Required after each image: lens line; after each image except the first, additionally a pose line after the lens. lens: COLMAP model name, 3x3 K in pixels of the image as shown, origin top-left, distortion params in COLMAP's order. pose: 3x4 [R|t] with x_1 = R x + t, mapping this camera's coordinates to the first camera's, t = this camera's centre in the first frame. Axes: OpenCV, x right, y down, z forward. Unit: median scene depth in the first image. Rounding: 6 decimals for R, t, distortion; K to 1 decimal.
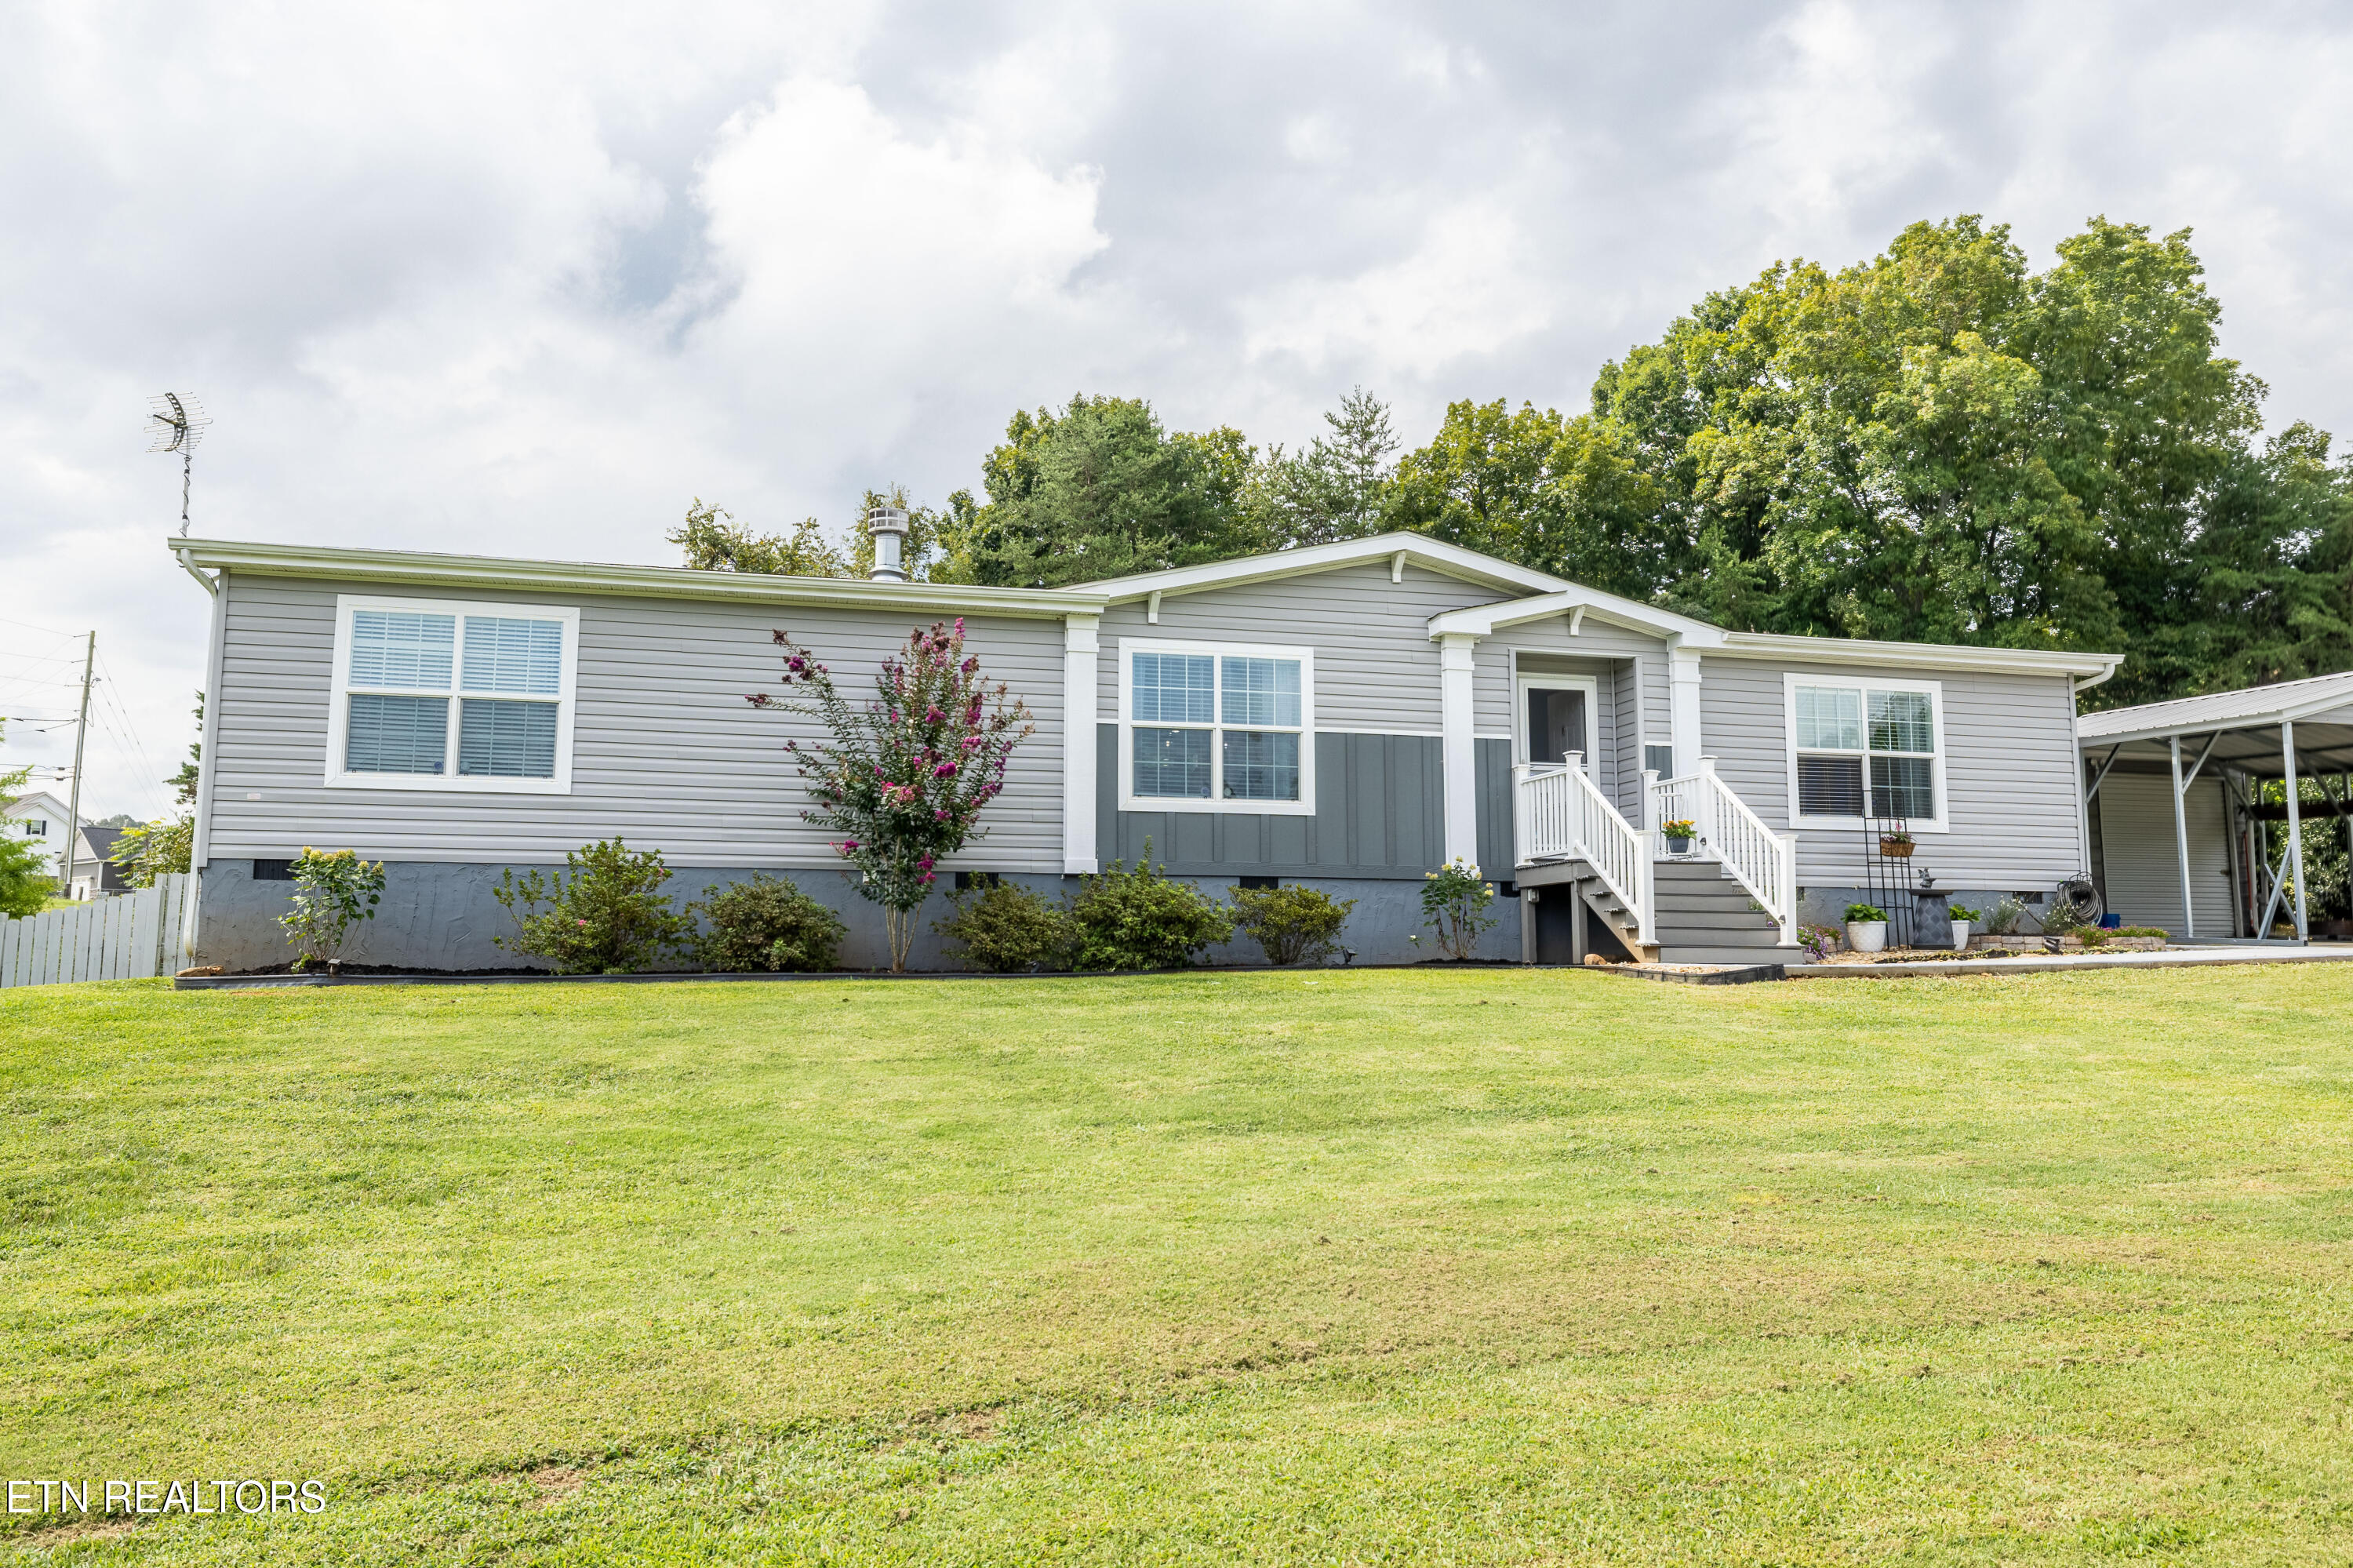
lens RADIAL K [[1617.7, 0, 1179.8], [0, 1617.7, 779.8], [0, 0, 1]] dist [0.010718, -0.012917]
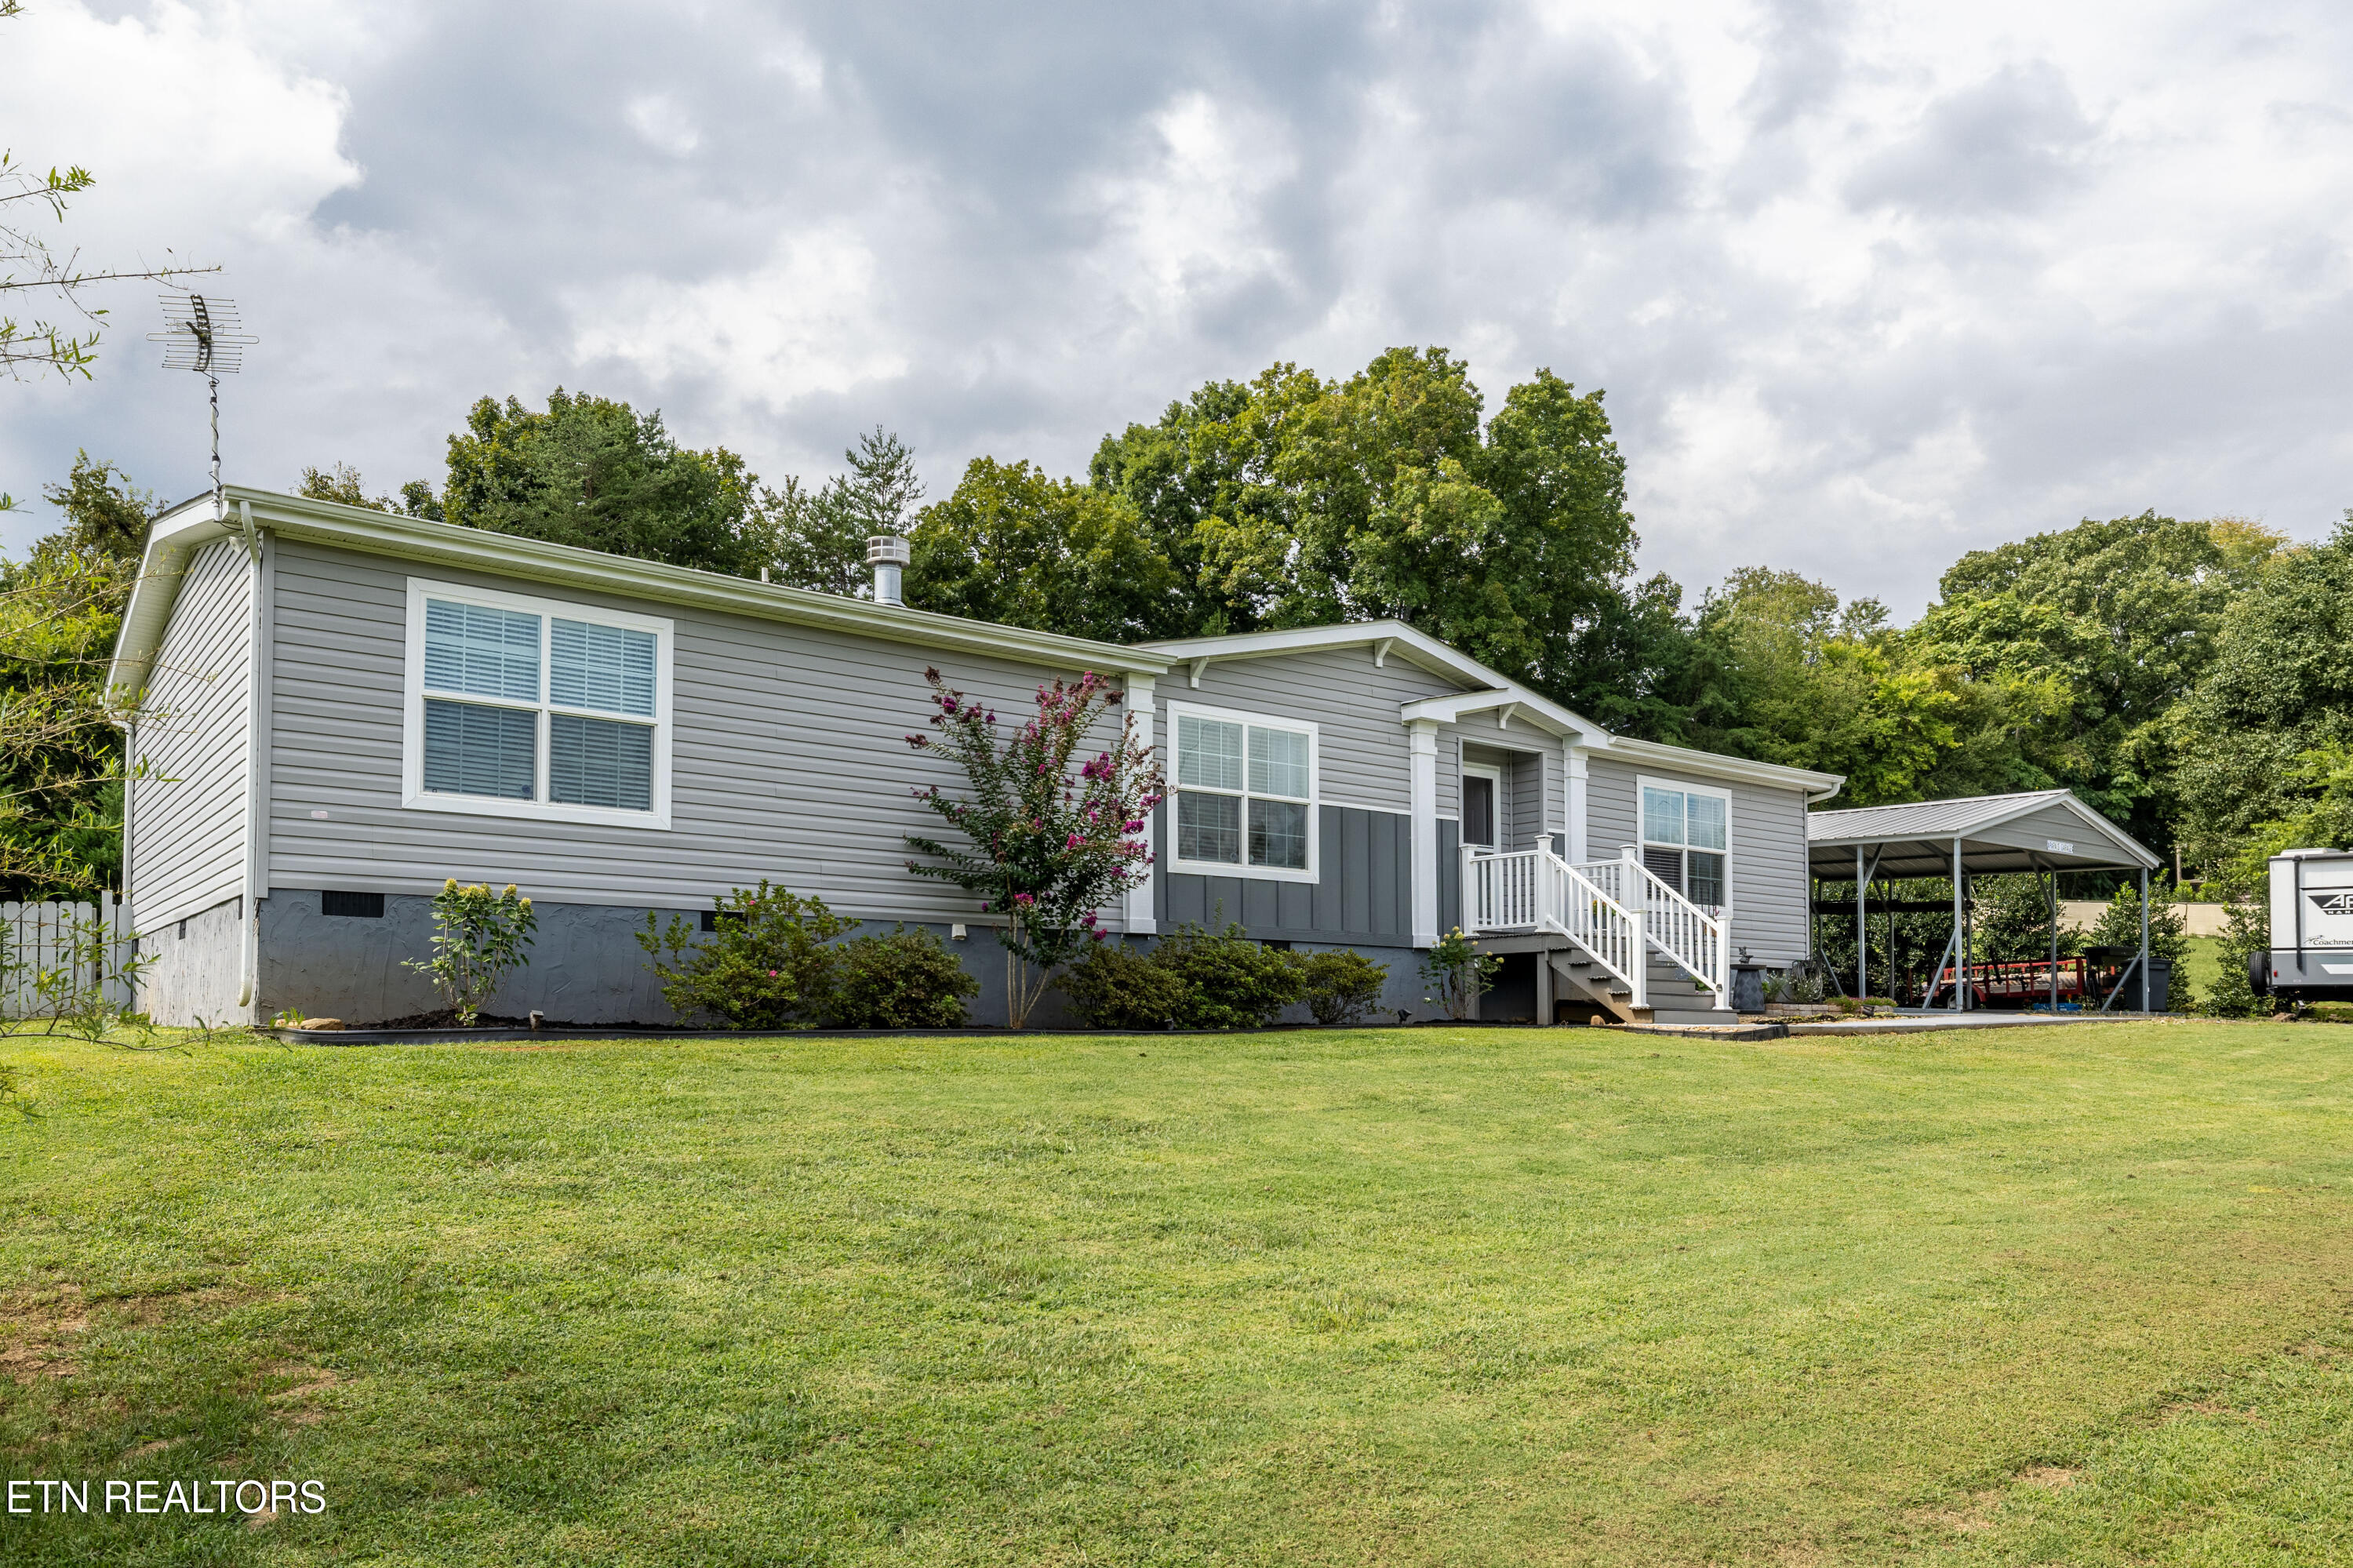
lens RADIAL K [[1649.8, 0, 1149.4], [0, 1649.8, 982.9], [0, 0, 1]] dist [0.004780, -0.000518]
pose [[0.923219, 0.015247, 0.383971, -0.402804], [-0.048093, 0.995941, 0.076088, 0.009047], [-0.381252, -0.088713, 0.920205, 0.041856]]
